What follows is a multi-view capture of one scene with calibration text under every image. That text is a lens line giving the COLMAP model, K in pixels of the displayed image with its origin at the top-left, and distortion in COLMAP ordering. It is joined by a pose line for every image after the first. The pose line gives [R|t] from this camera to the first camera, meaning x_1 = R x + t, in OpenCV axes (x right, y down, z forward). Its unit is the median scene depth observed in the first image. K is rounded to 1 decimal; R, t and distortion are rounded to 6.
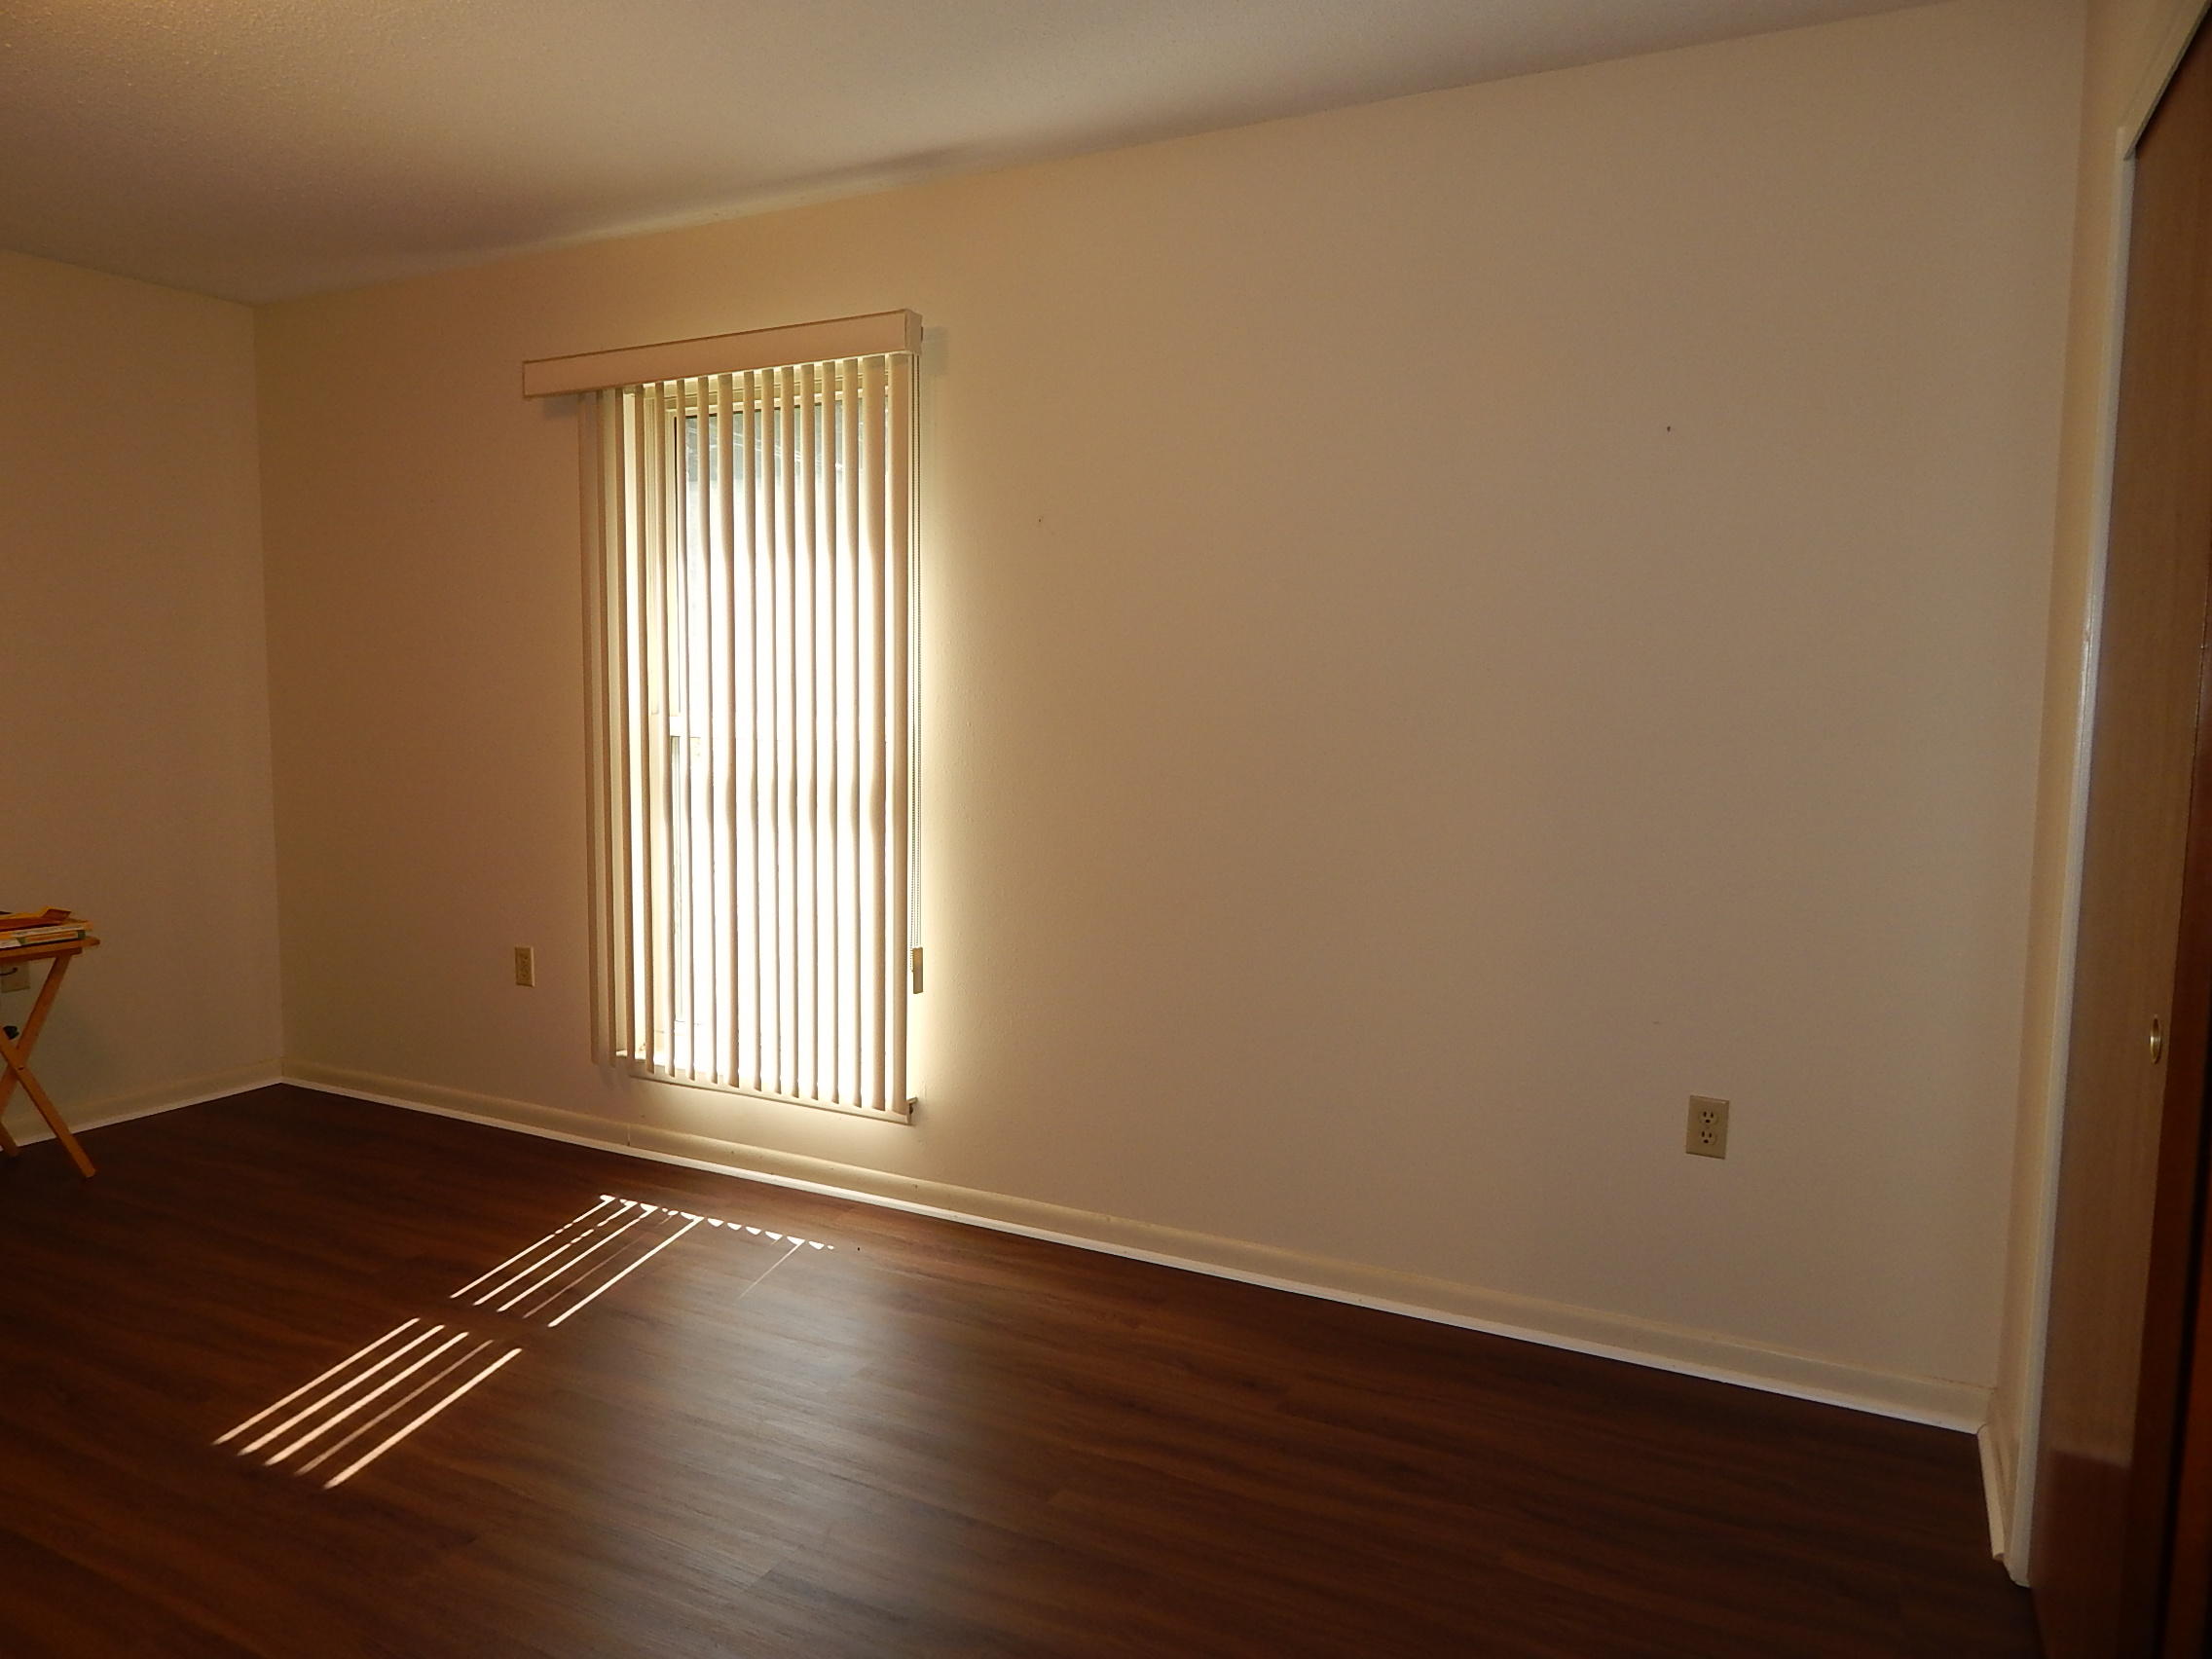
lens RADIAL K [[1458.1, 0, 1106.3], [0, 1458.1, 829.3], [0, 0, 1]] dist [0.003134, -0.001798]
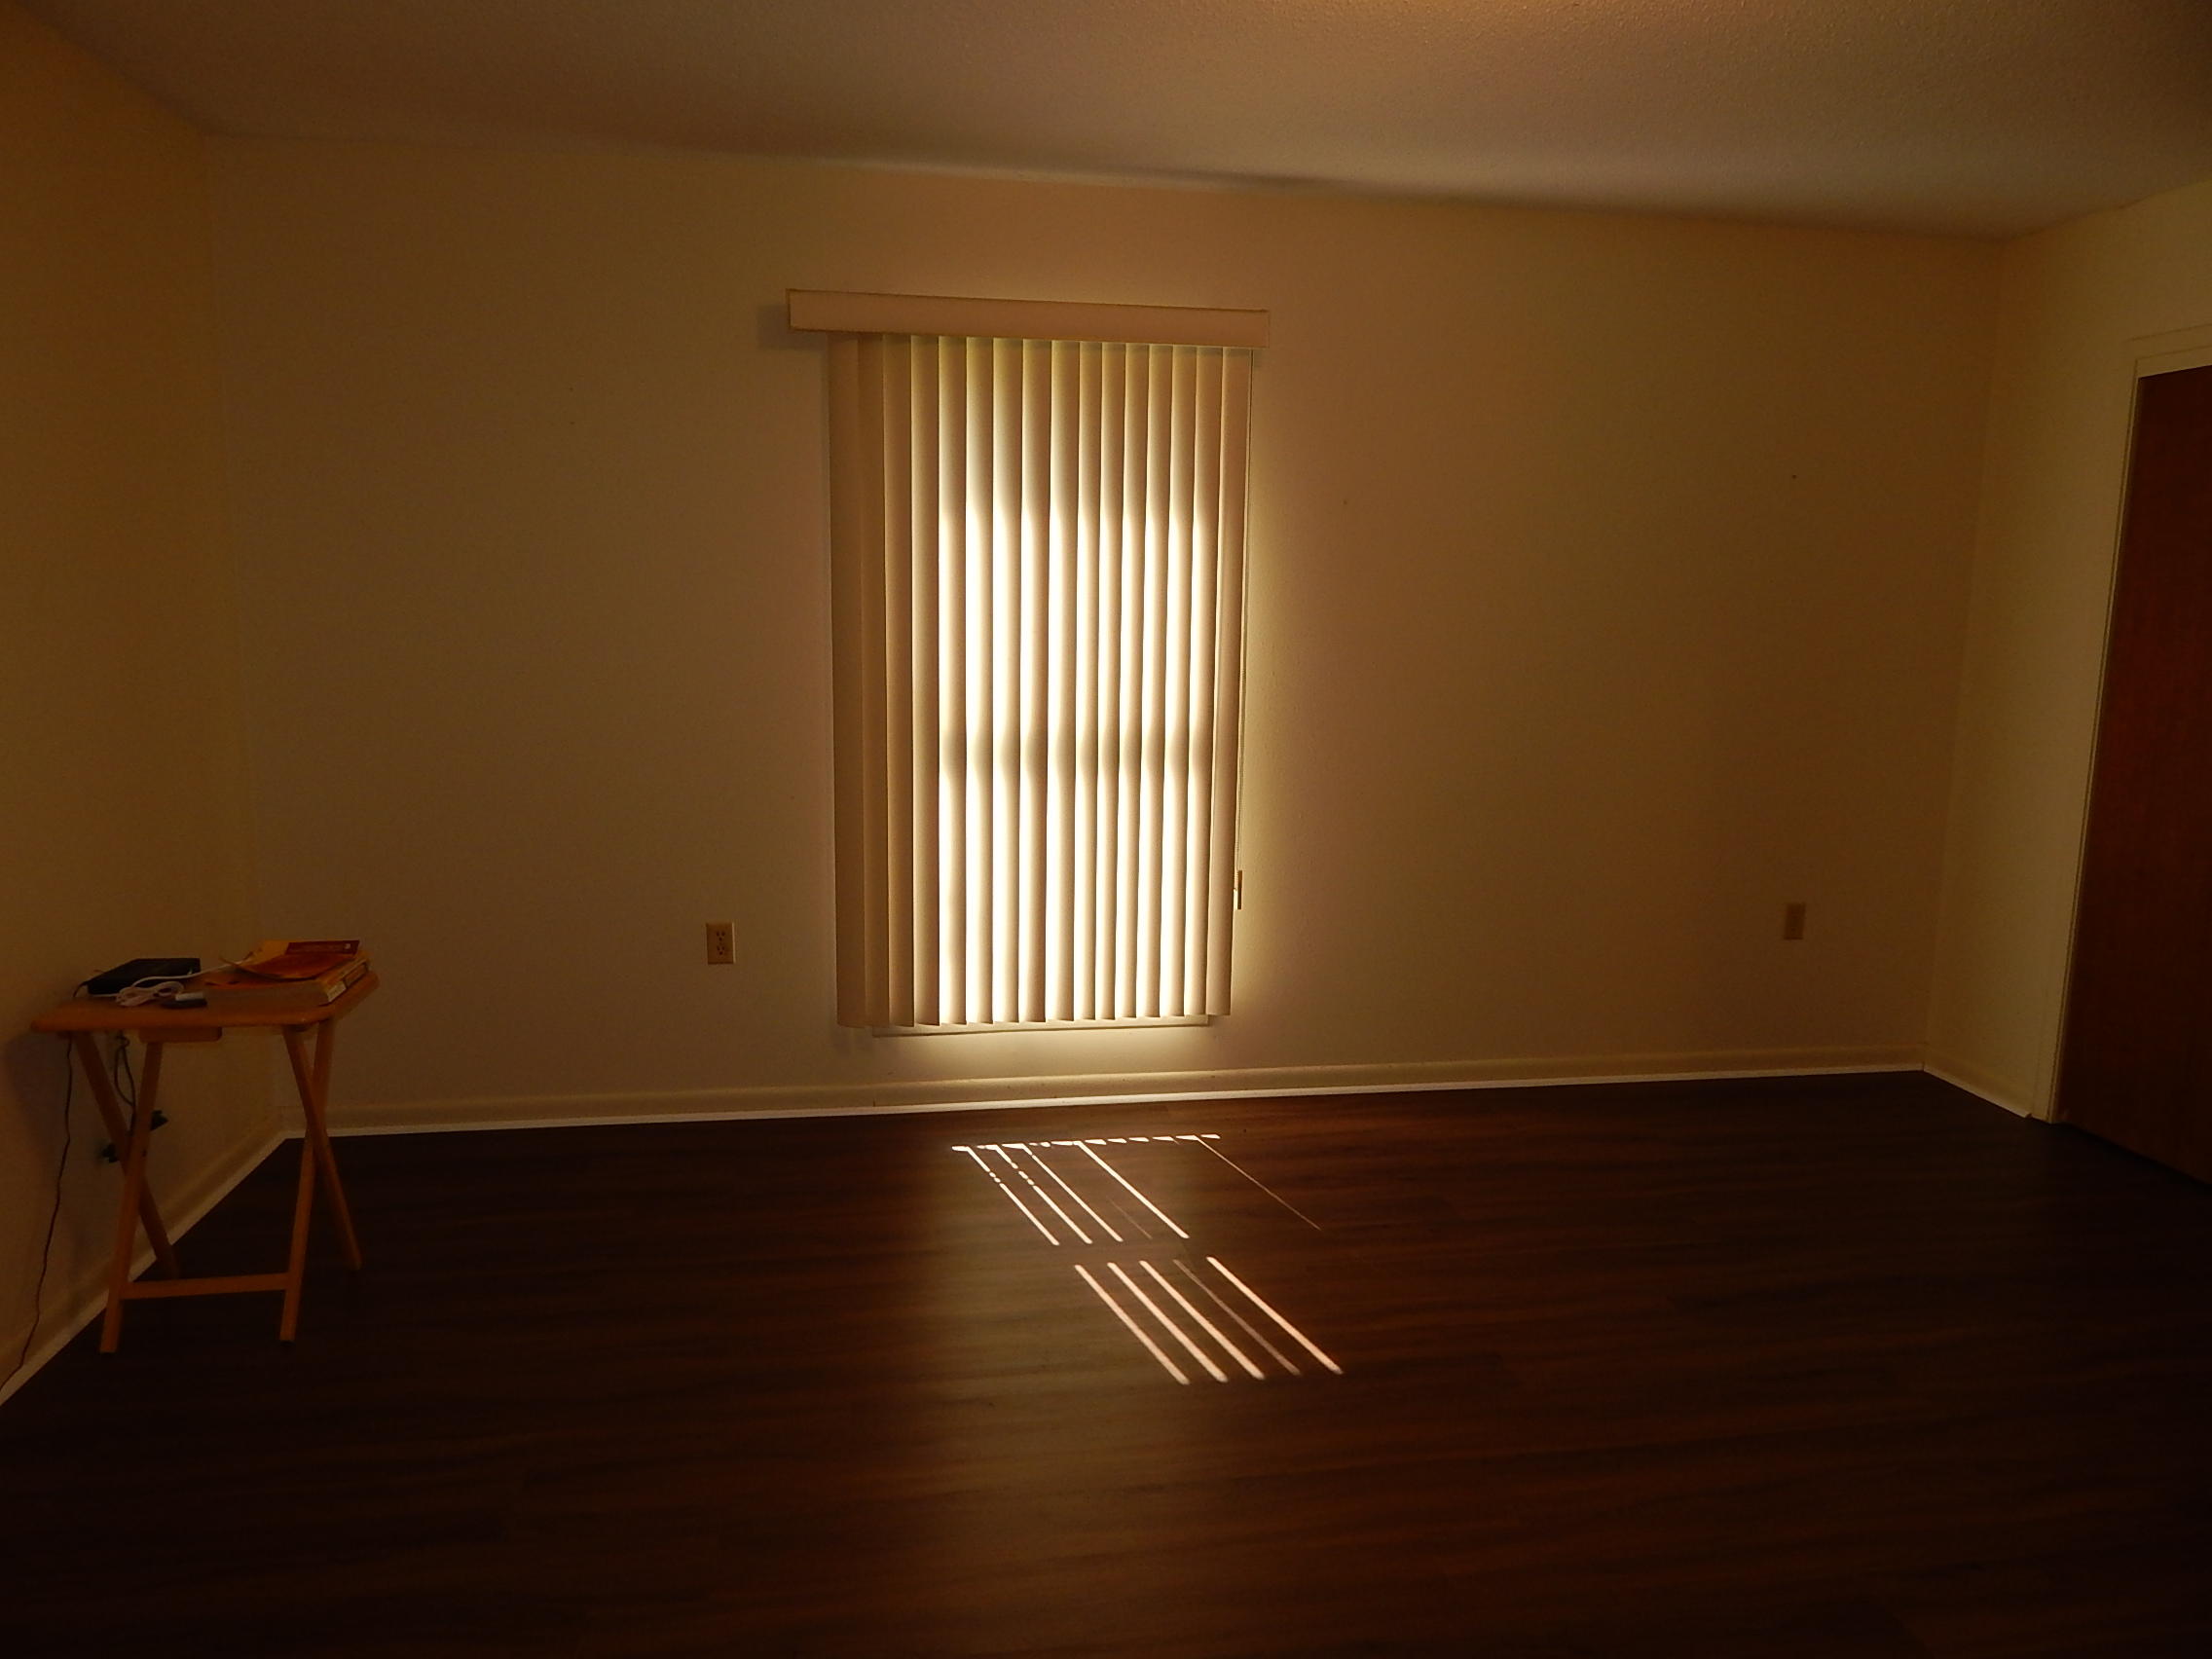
lens RADIAL K [[1458.1, 0, 1110.4], [0, 1458.1, 831.5], [0, 0, 1]] dist [0.003134, -0.001798]
pose [[0.807284, -0.095338, 0.582411, -0.875426], [0.049780, 0.994349, 0.093769, -0.062769], [-0.588060, -0.046706, 0.807468, 0.126025]]
